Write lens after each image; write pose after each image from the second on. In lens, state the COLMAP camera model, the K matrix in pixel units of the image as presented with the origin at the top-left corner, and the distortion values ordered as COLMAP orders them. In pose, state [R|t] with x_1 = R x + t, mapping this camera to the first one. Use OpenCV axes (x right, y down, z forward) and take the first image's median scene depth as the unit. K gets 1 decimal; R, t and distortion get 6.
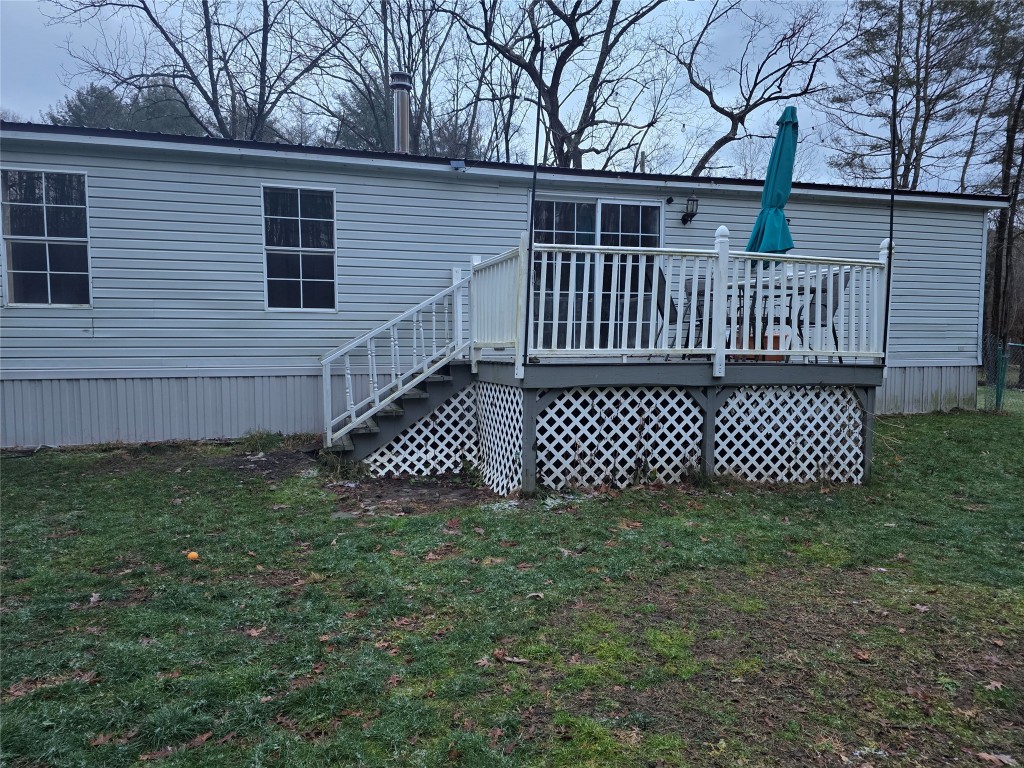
lens RADIAL K [[685.4, 0, 512.0], [0, 685.4, 384.0], [0, 0, 1]] dist [0.088086, -0.087978]
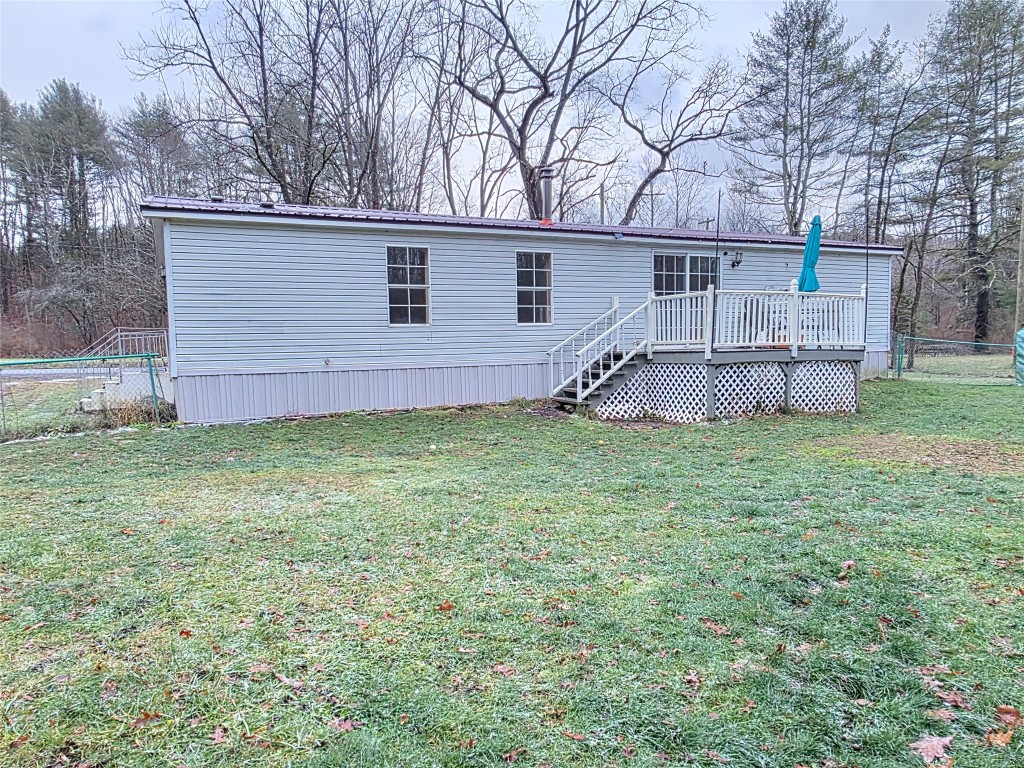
lens RADIAL K [[680.3, 0, 512.0], [0, 680.3, 384.0], [0, 0, 1]] dist [0.004874, 0.000968]
pose [[0.988581, -0.028119, 0.148045, -0.659206], [0.028034, 0.999603, 0.002659, 0.033182], [-0.148061, 0.001522, 0.988977, -0.661863]]
